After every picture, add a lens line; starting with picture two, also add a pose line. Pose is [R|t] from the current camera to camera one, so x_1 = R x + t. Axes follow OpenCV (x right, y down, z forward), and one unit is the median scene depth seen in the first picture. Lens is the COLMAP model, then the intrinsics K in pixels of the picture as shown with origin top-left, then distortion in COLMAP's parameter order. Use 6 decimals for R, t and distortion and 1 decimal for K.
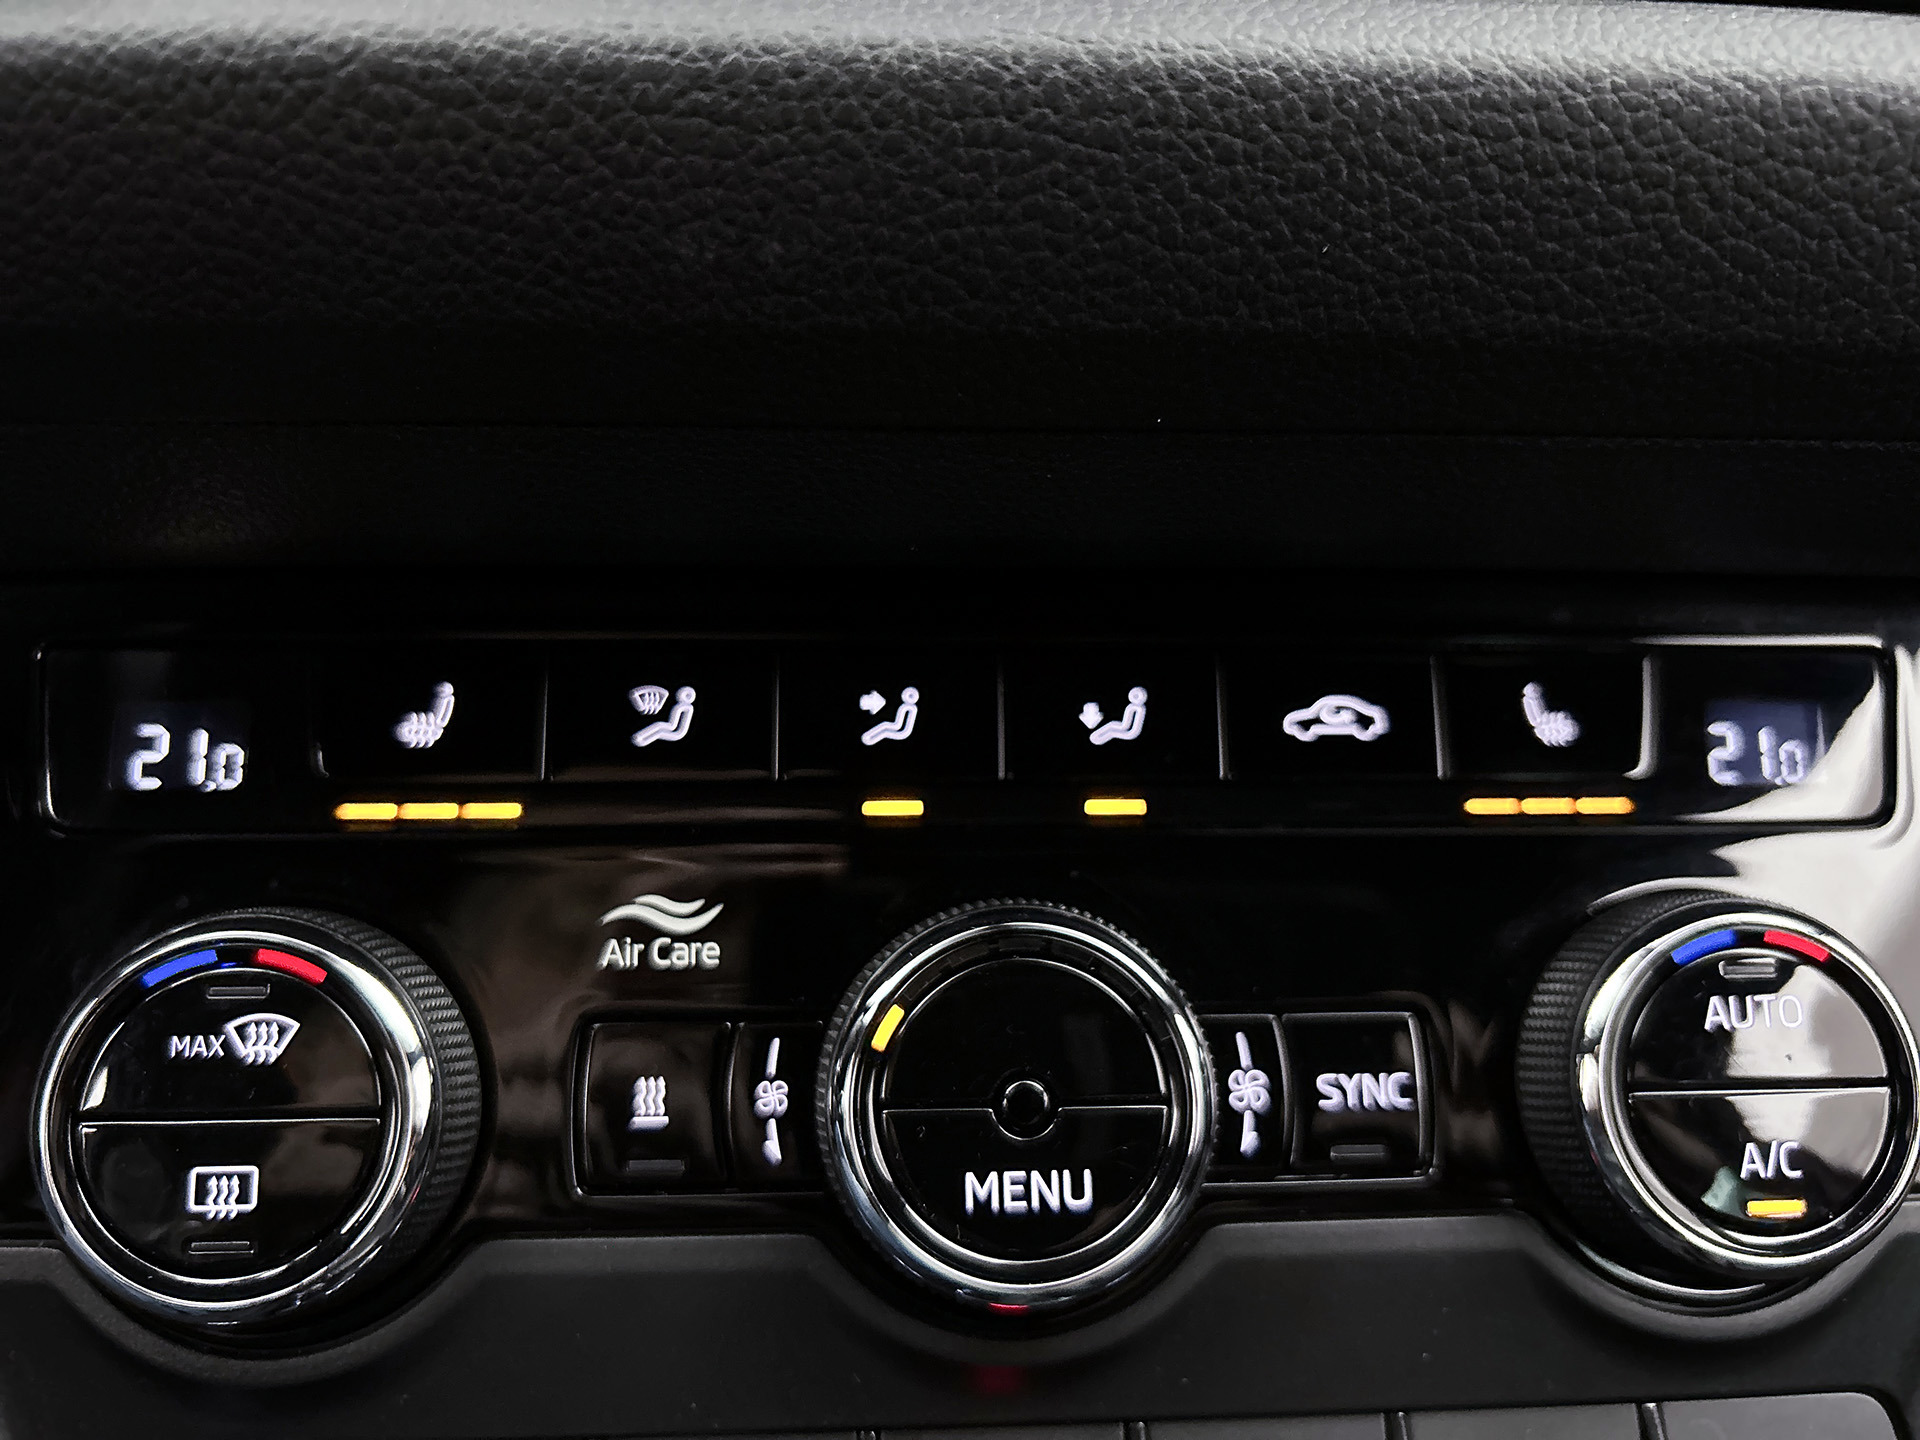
lens RADIAL K [[1465.6, 0, 1012.6], [0, 1465.6, 745.6], [0, 0, 1]] dist [0.030138, -0.073366]
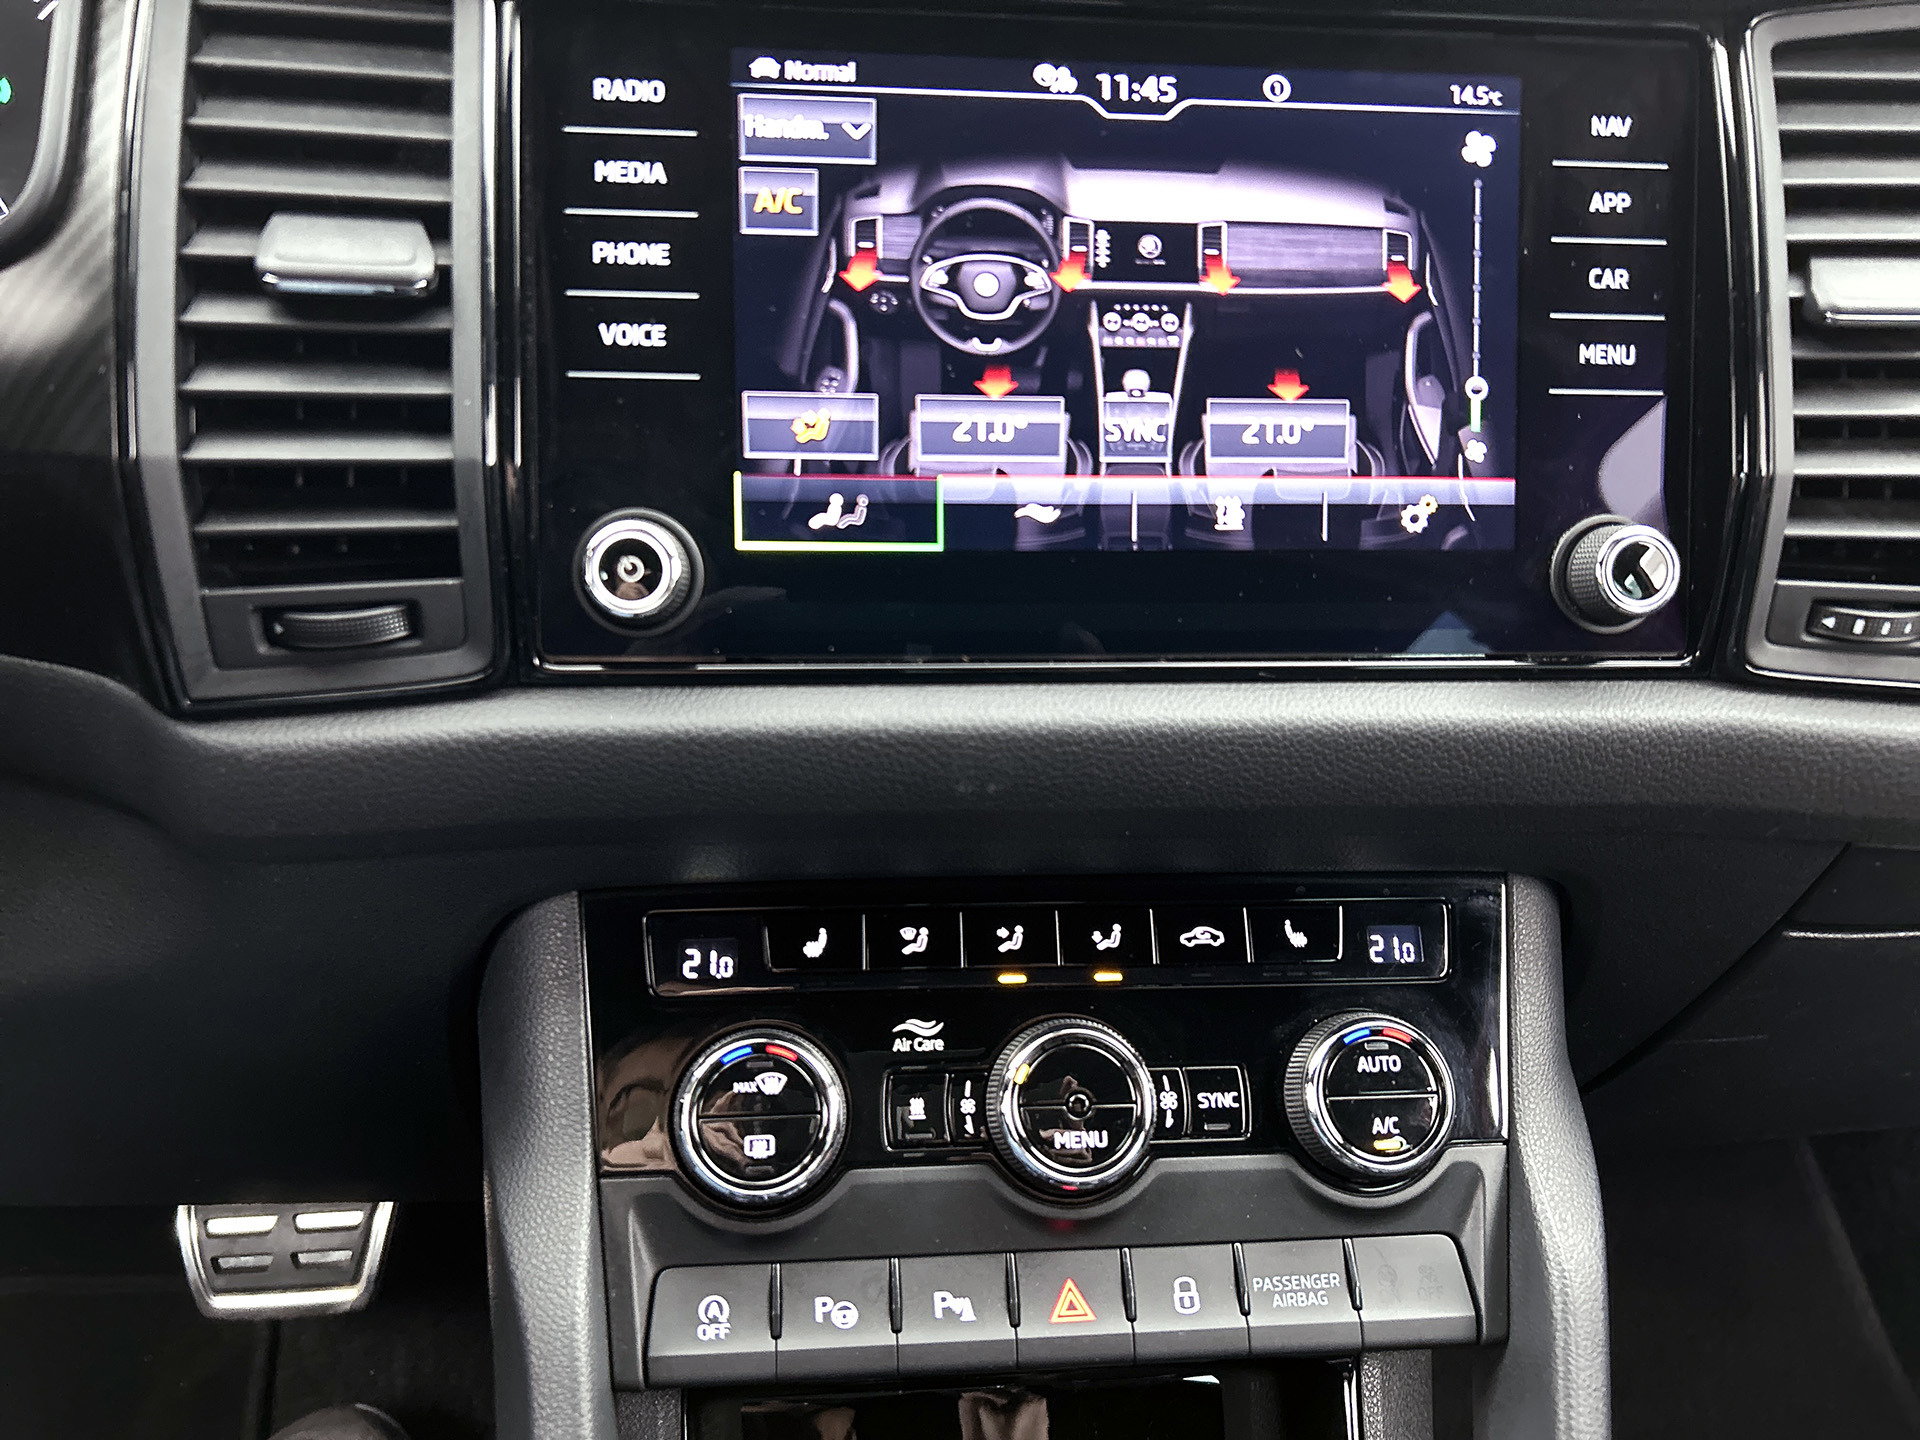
lens RADIAL K [[1465.6, 0, 971.5], [0, 1465.6, 720.2], [0, 0, 1]] dist [0.030138, -0.073366]
pose [[0.999553, -0.008790, 0.028560, -0.225353], [0.010947, 0.997028, -0.076260, -0.203702], [-0.027805, 0.076539, 0.996679, -1.435649]]
